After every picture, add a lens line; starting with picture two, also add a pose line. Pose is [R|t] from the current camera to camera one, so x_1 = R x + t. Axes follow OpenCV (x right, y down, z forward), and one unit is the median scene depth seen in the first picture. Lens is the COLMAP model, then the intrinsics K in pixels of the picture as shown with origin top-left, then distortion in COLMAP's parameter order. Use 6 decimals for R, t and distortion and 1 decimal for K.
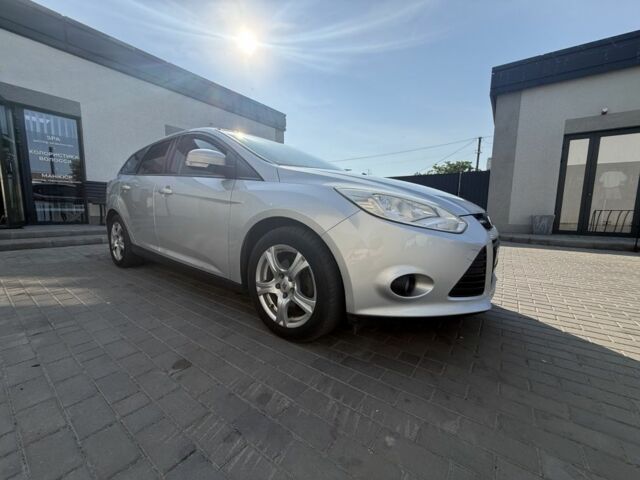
lens RADIAL K [[250.0, 0, 320.0], [0, 250.0, 240.0], [0, 0, 1]] dist [-0.001038, -0.000020]
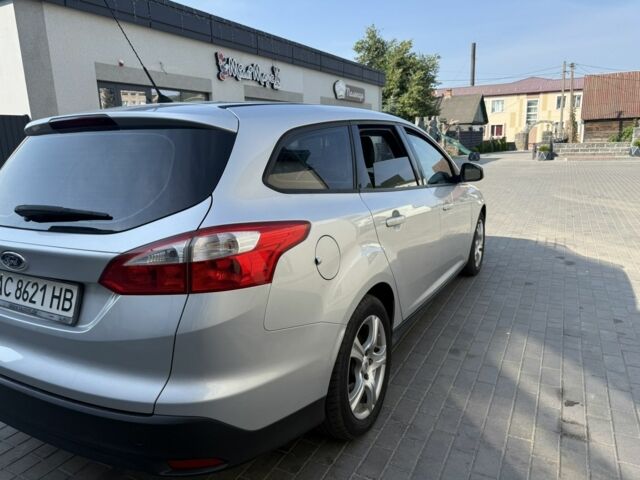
lens RADIAL K [[458.0, 0, 320.0], [0, 458.0, 240.0], [0, 0, 1]] dist [-0.002260, -0.000969]
pose [[-0.133549, -0.213316, 0.967813, -3.080805], [0.146417, 0.961597, 0.232150, -0.735630], [-0.980167, 0.172707, -0.097187, 2.394974]]
